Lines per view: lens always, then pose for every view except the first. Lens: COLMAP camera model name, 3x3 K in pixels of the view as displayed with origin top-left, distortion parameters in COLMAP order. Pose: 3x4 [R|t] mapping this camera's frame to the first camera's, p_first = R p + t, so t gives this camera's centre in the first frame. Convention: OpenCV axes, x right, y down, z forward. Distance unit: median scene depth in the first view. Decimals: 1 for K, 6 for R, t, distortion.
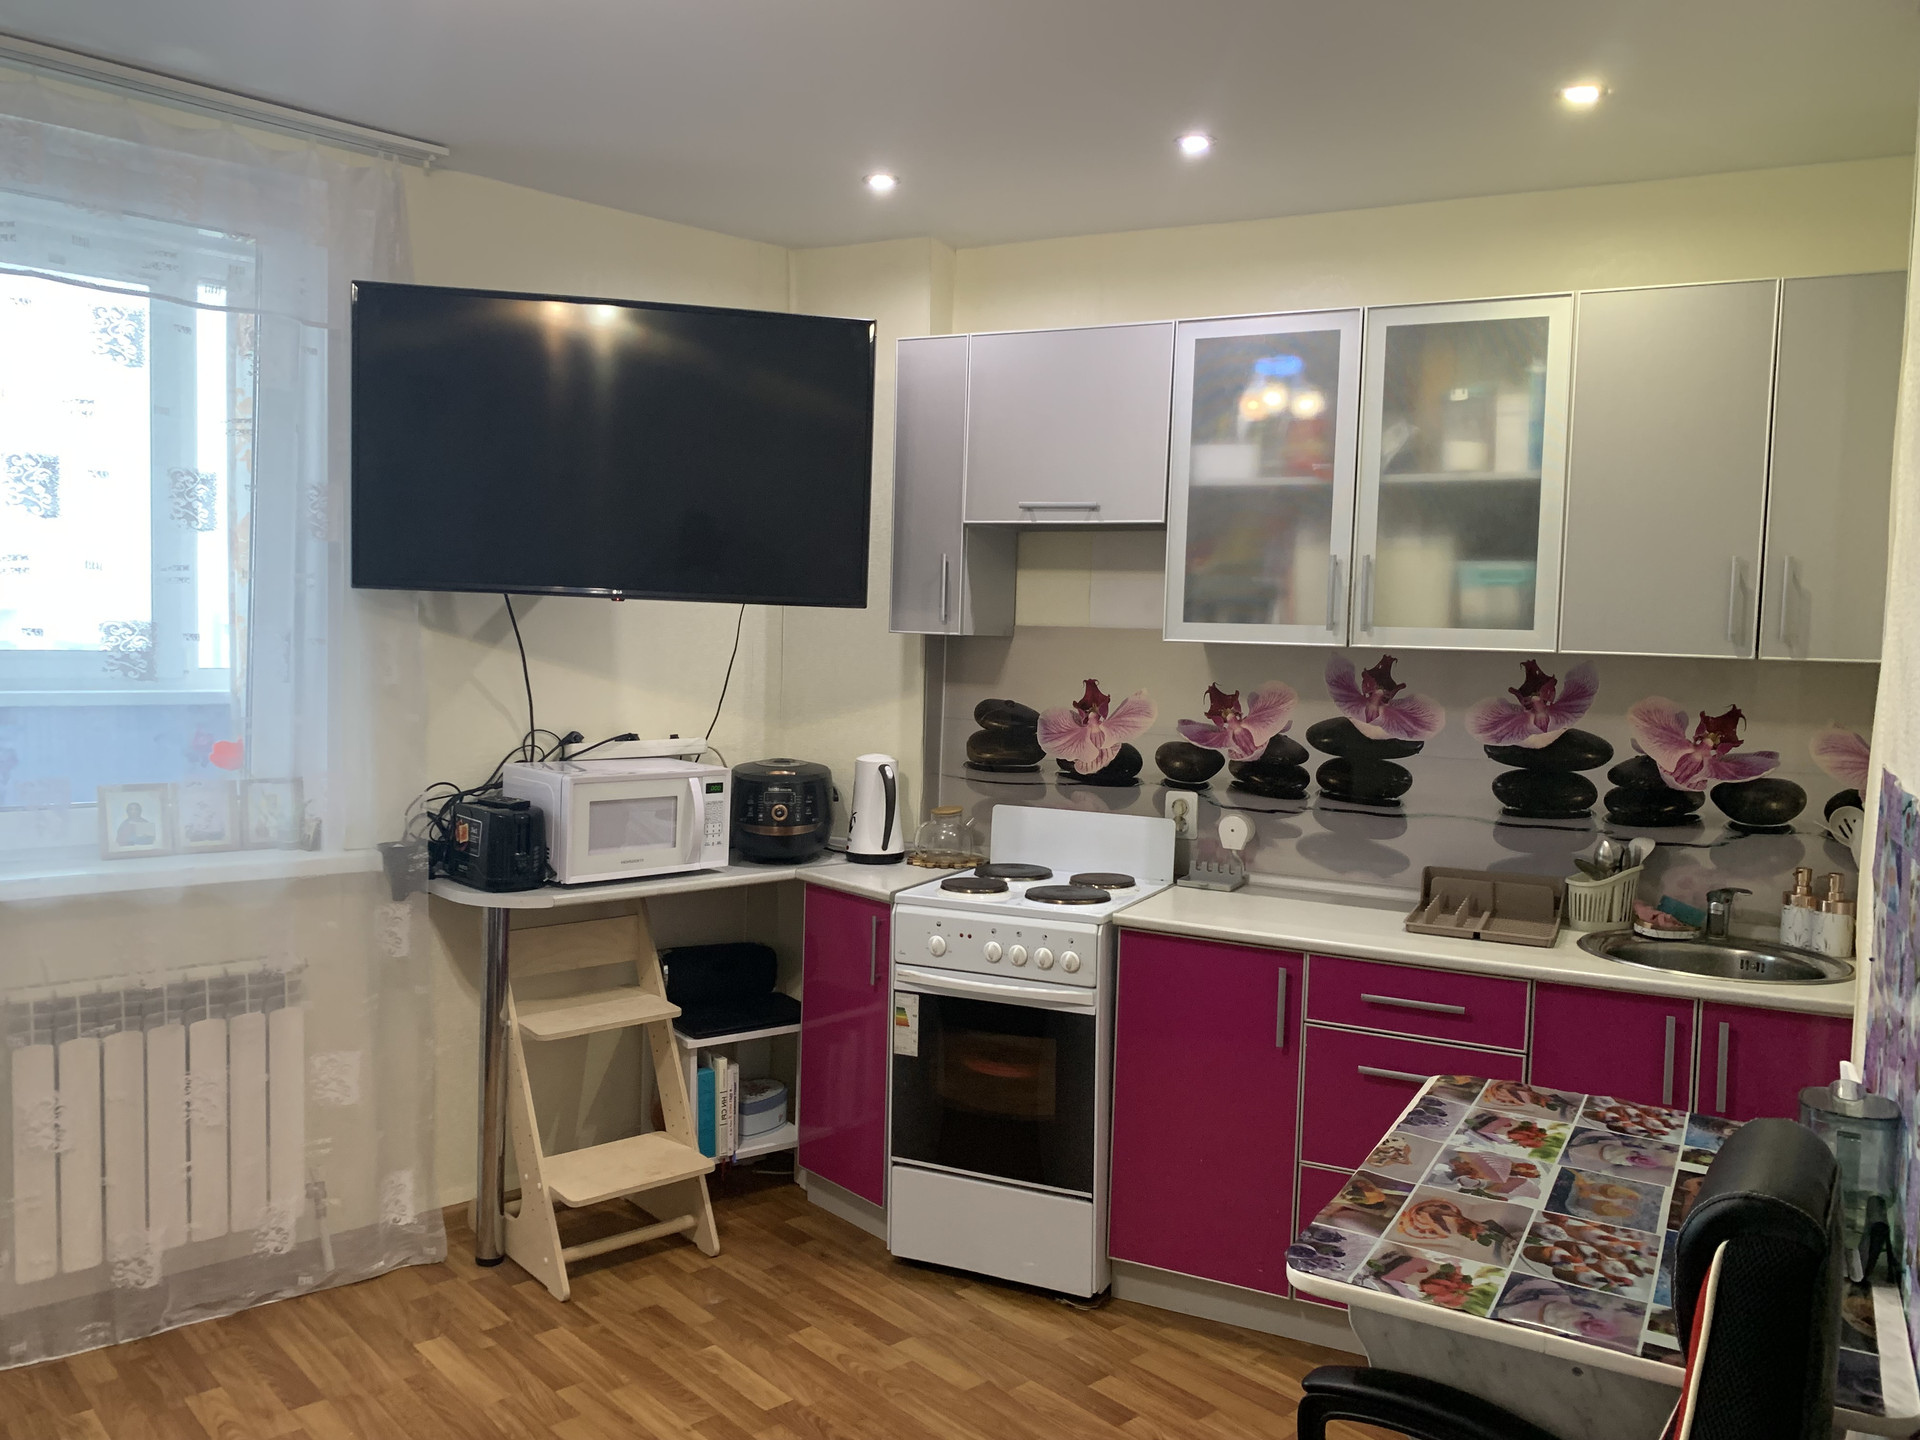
lens RADIAL K [[1510.6, 0, 960.0], [0, 1510.6, 720.0], [0, 0, 1]] dist [0.006839, -0.032283]
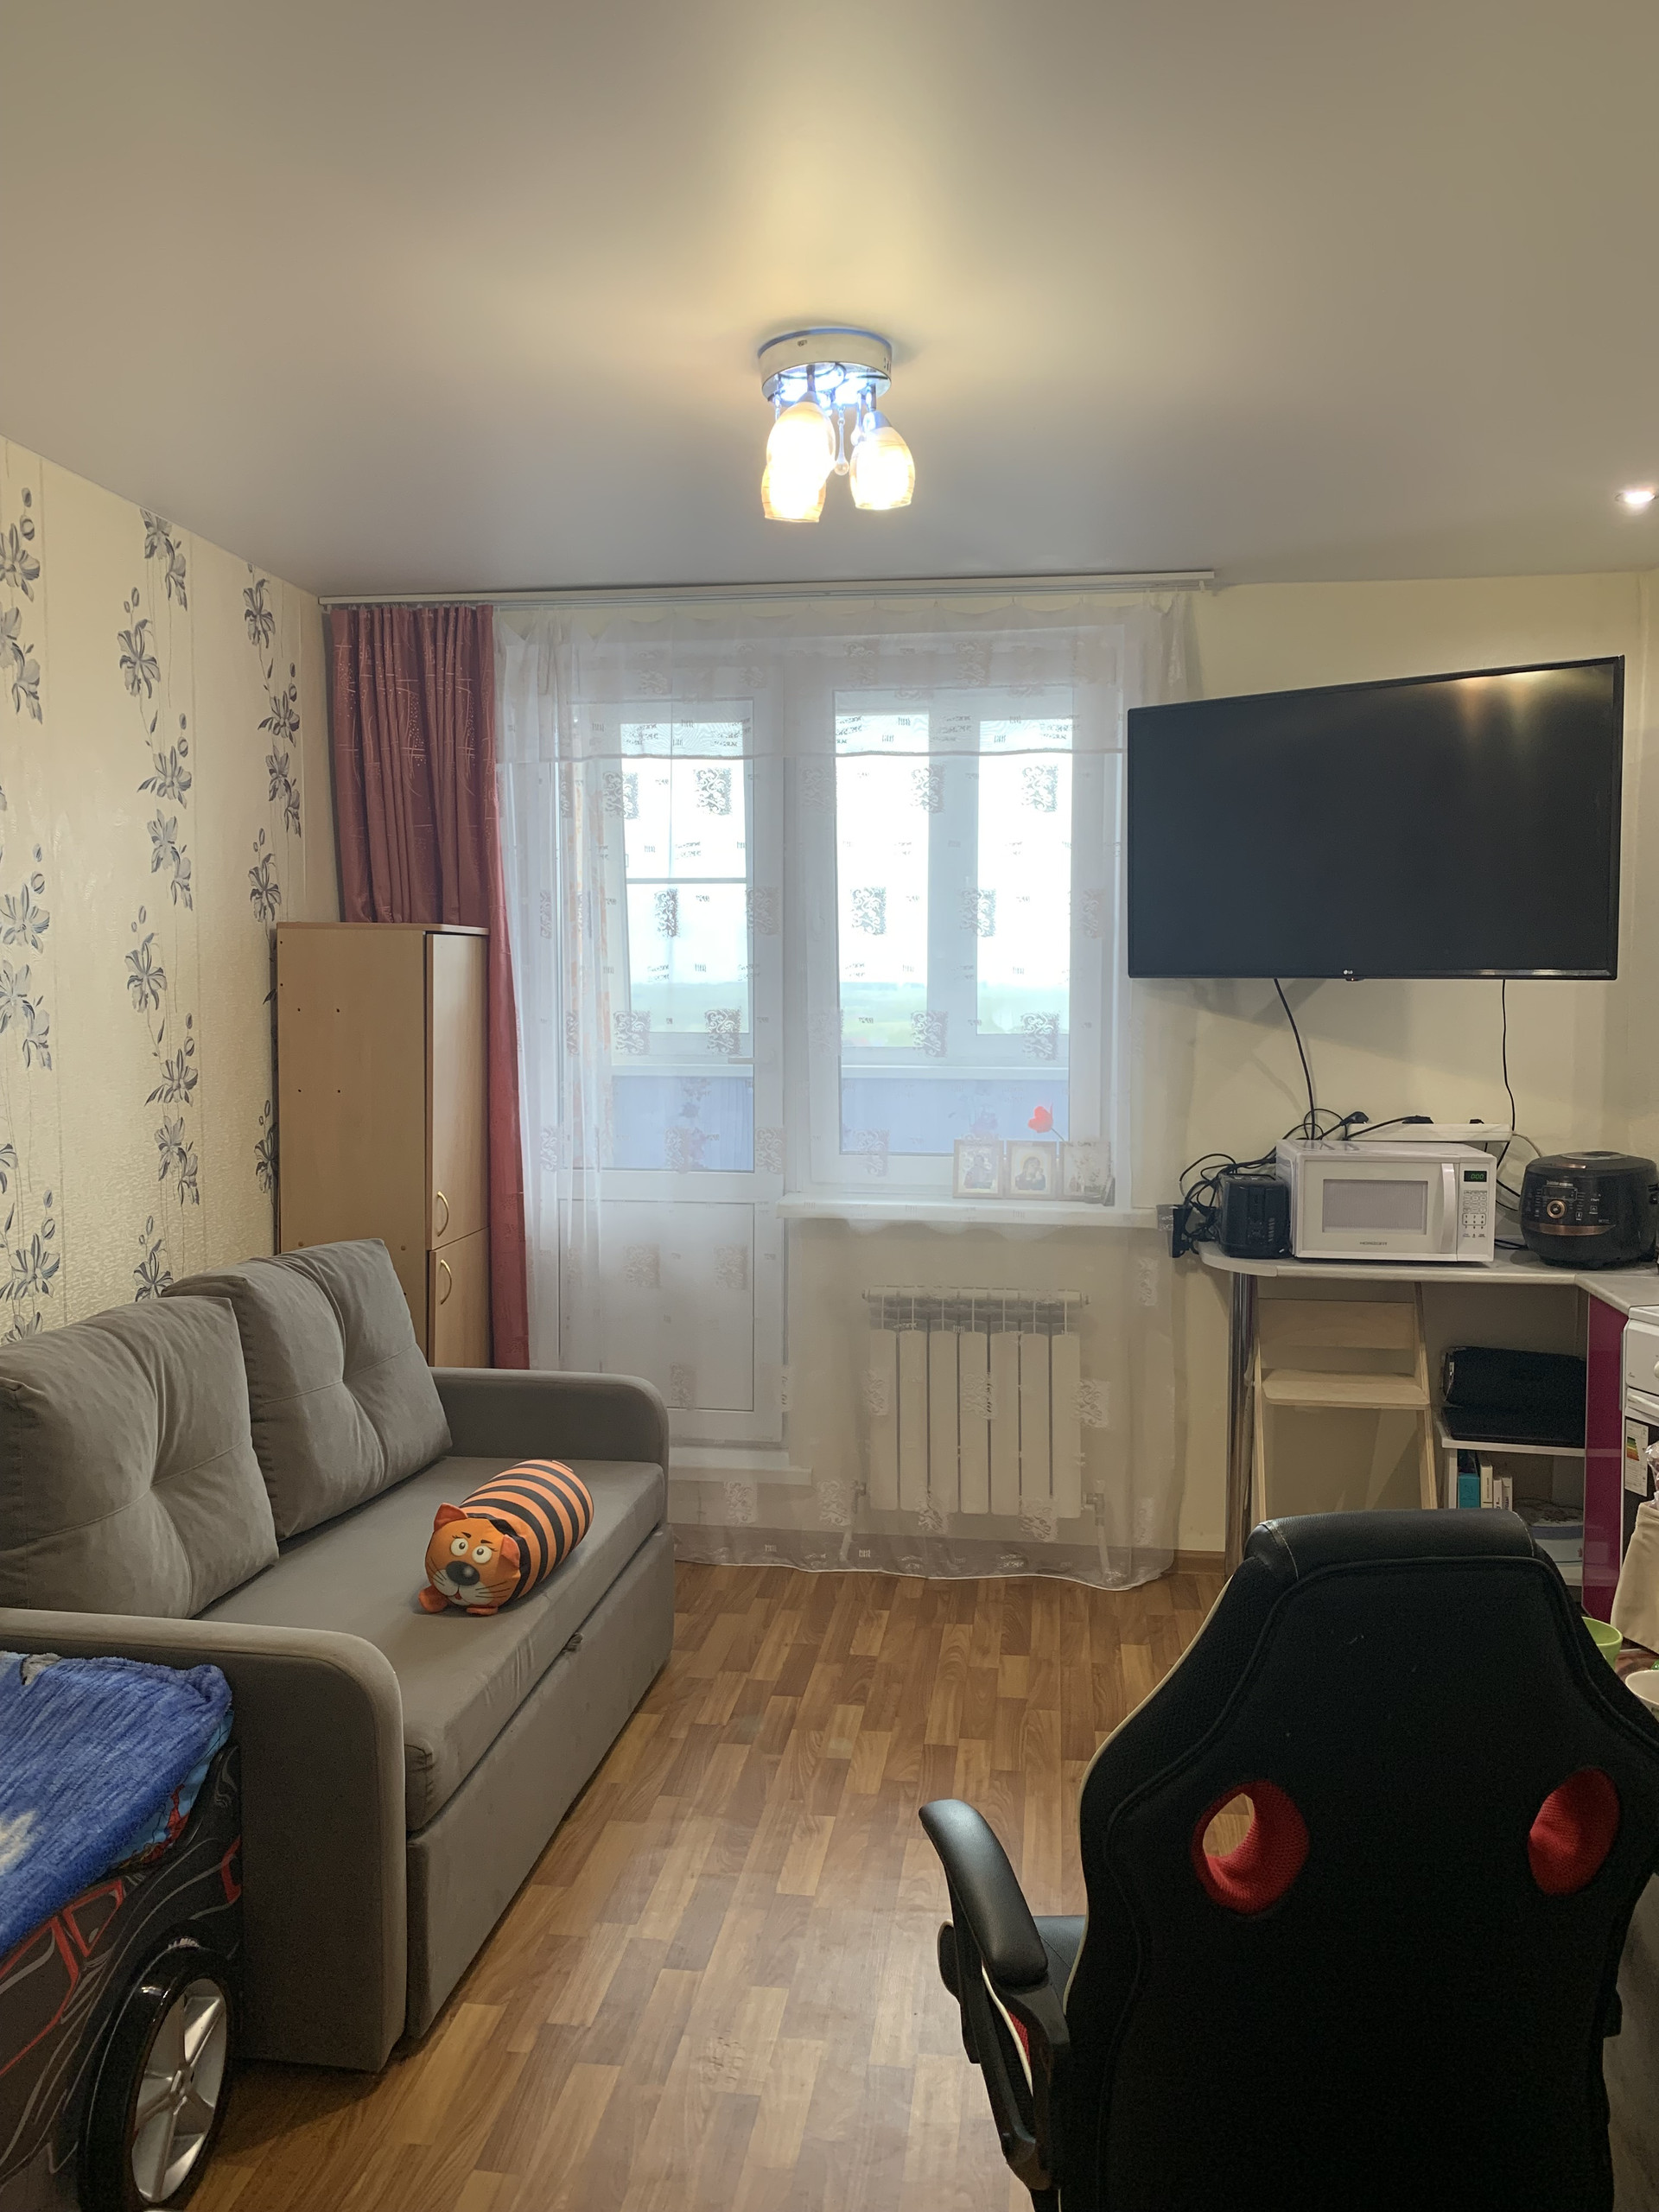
lens RADIAL K [[1740.3, 0, 829.5], [0, 1740.3, 1106.0], [0, 0, 1]] dist [0.006839, -0.032283]
pose [[0.613648, 0.028299, -0.789073, 0.463285], [-0.031859, 0.999431, 0.011067, 0.002165], [0.788937, 0.018347, 0.614200, 0.014080]]
